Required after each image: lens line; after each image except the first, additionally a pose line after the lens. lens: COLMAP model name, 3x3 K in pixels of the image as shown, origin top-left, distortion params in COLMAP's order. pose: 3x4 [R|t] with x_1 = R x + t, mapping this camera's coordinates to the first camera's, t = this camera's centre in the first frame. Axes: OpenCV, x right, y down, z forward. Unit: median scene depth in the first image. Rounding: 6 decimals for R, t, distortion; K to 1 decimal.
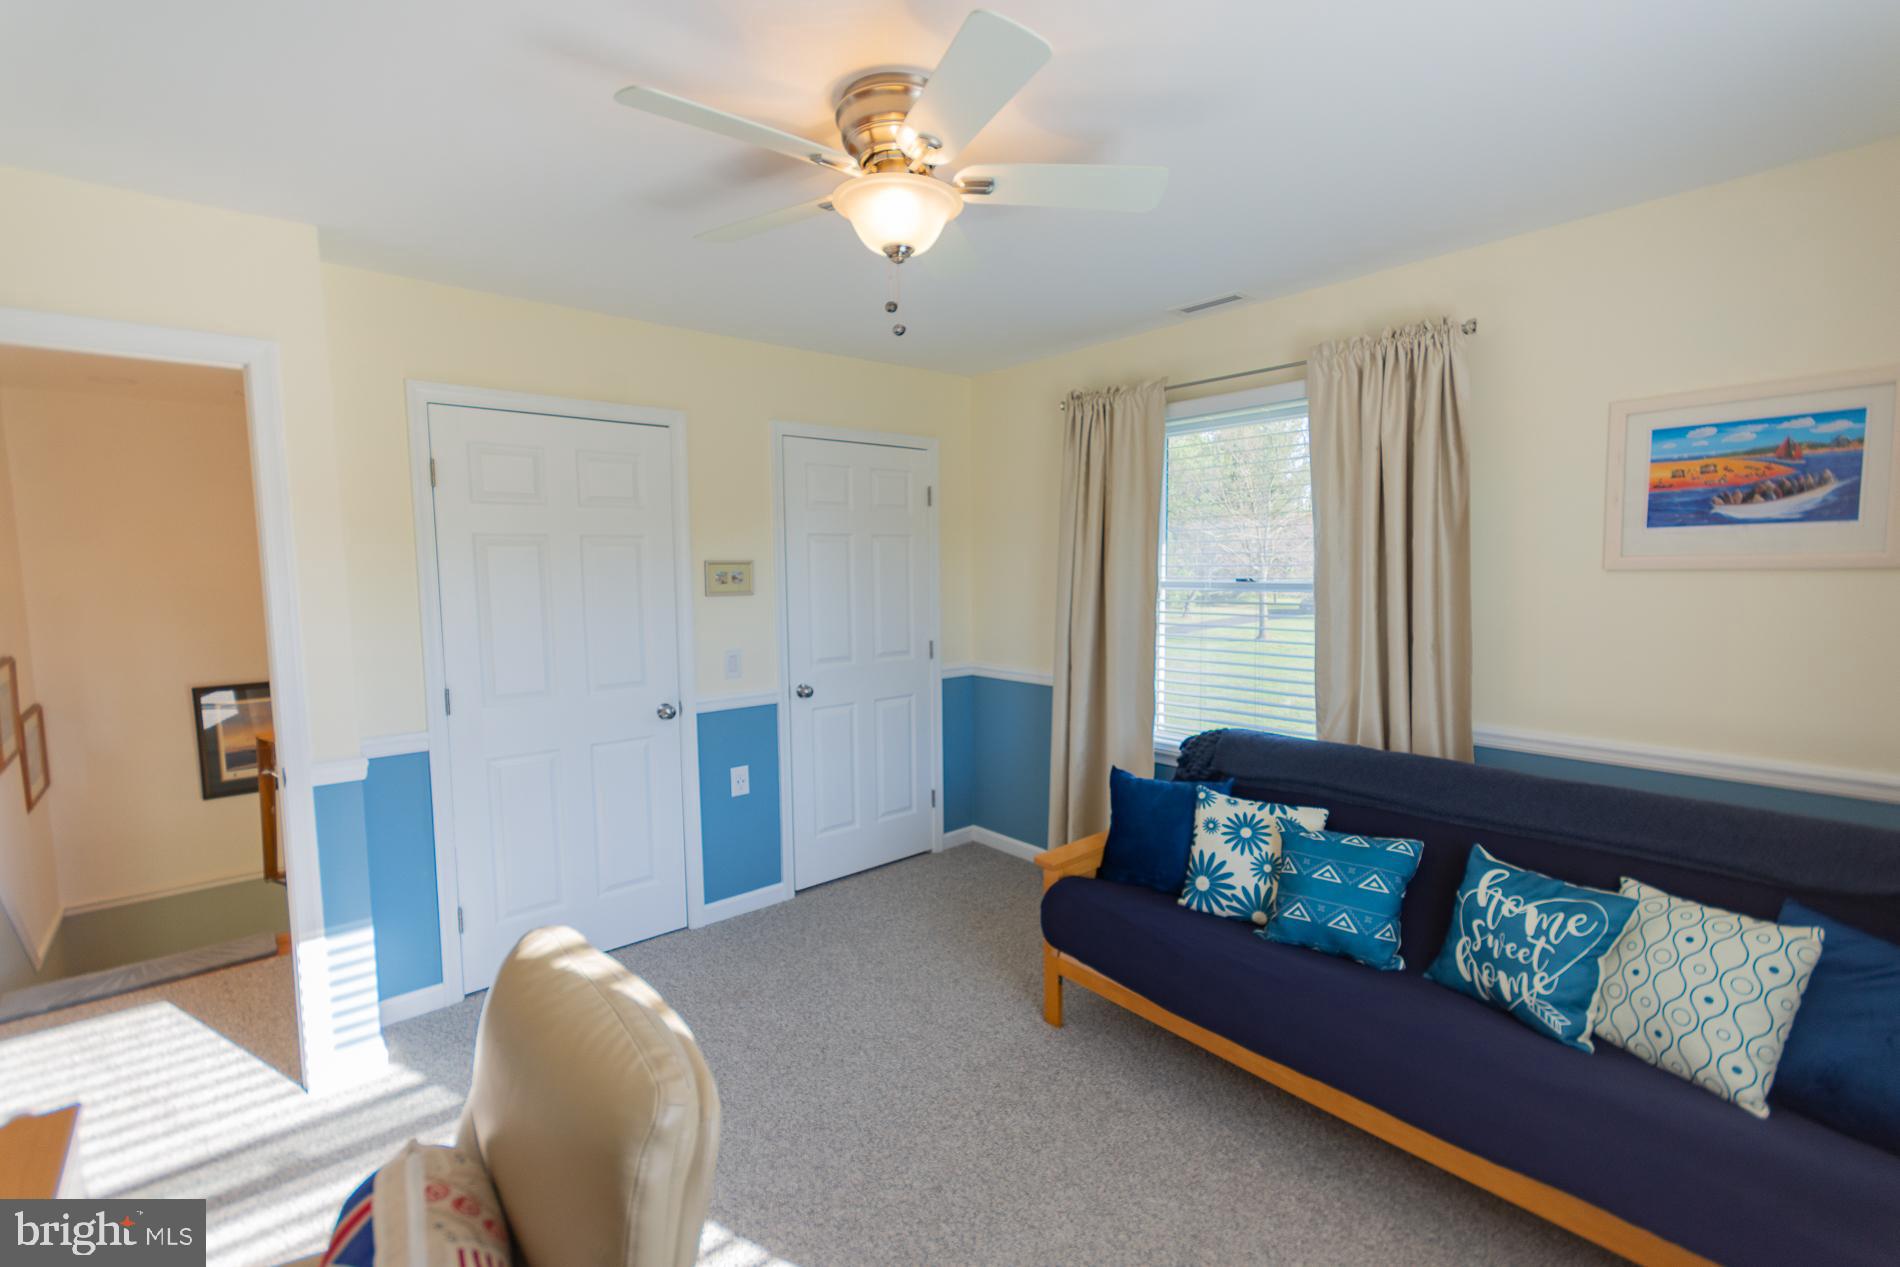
lens RADIAL K [[843.6, 0, 950.0], [0, 843.6, 633.5], [0, 0, 1]] dist [0.003241, -0.000226]
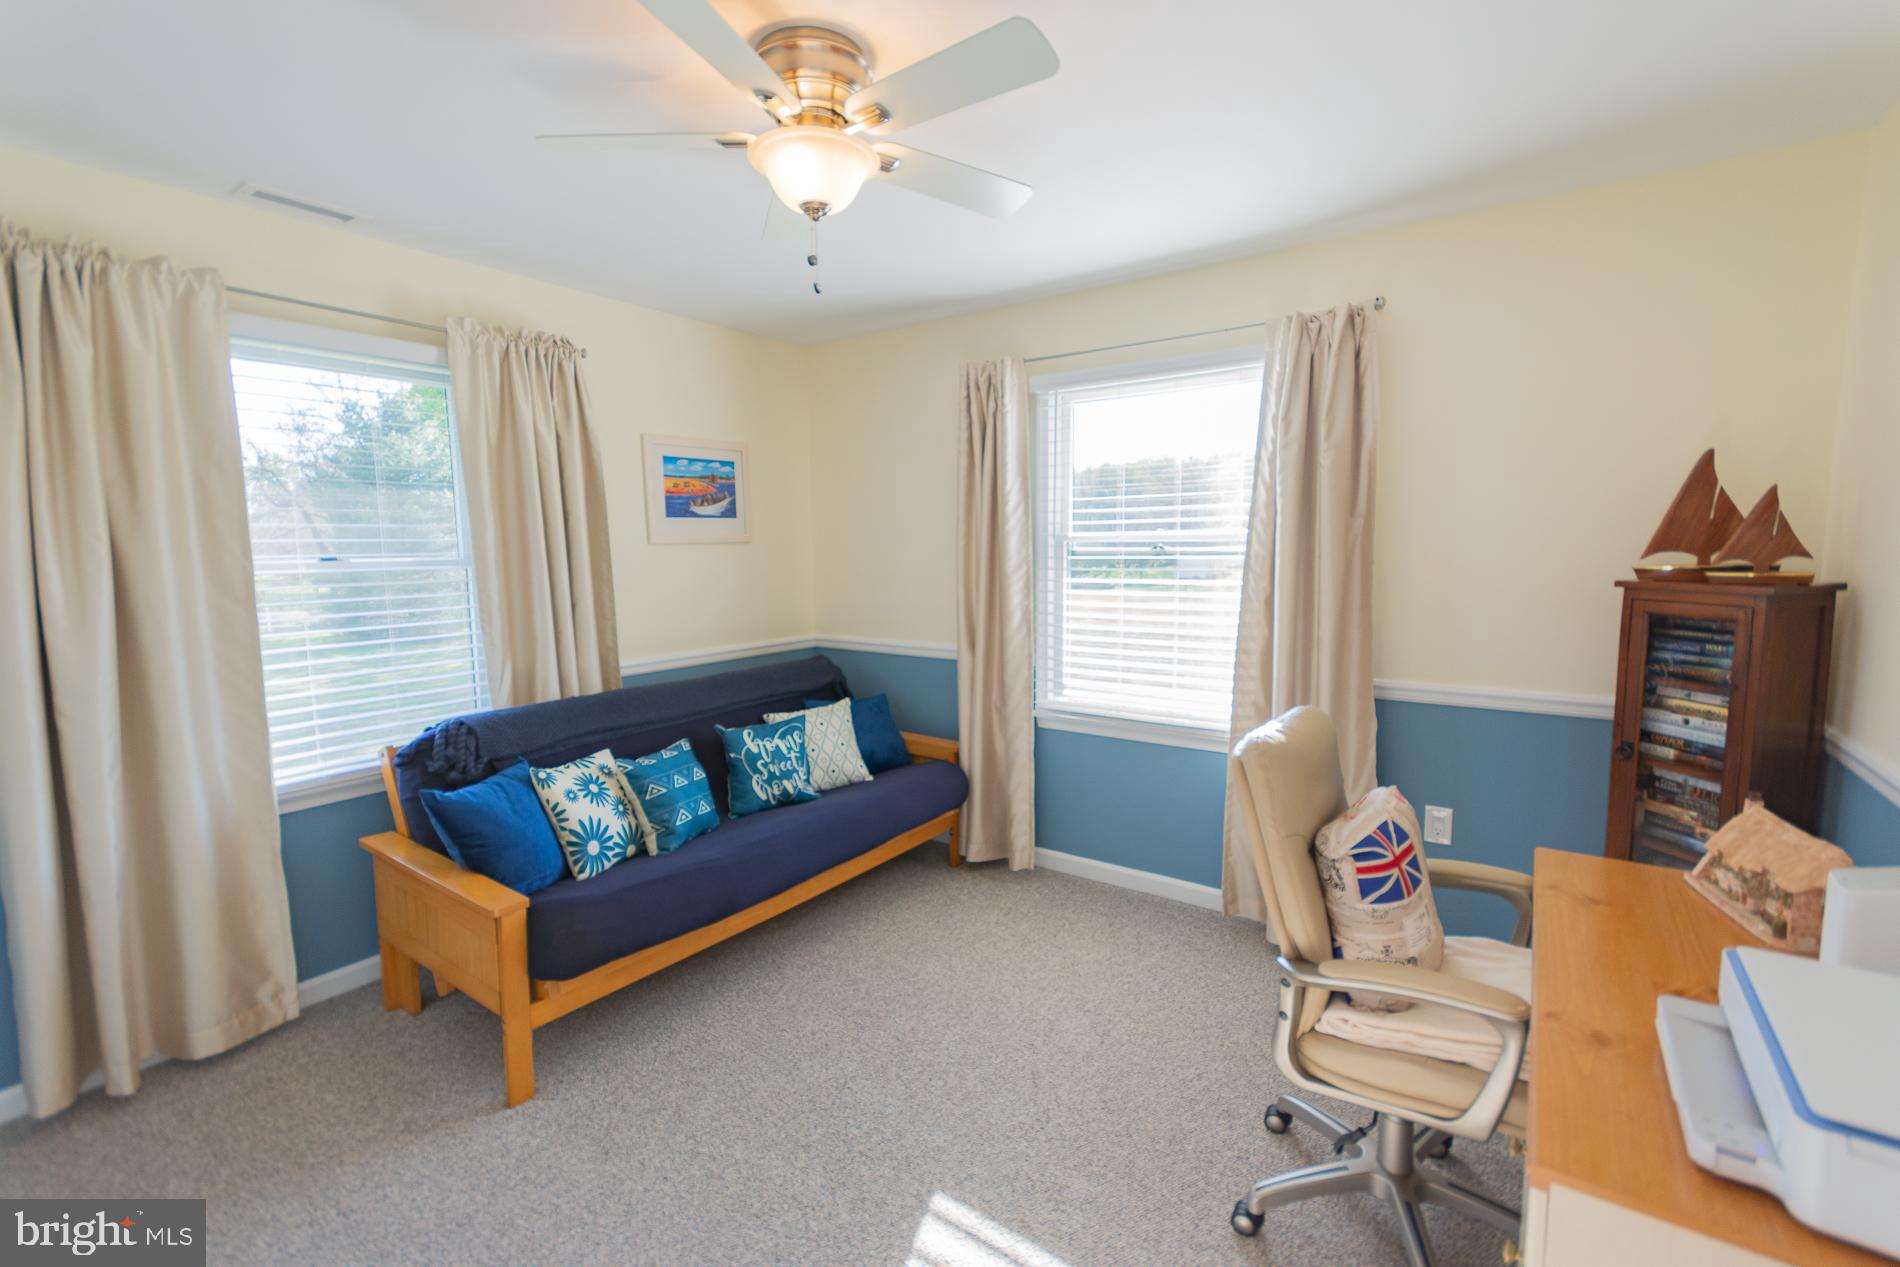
lens RADIAL K [[843.6, 0, 950.0], [0, 843.6, 633.5], [0, 0, 1]] dist [0.003241, -0.000226]
pose [[-0.248048, -0.091514, 0.964416, -0.927726], [0.093397, 0.988631, 0.117834, -0.049544], [-0.964235, 0.119302, -0.236681, 0.955061]]
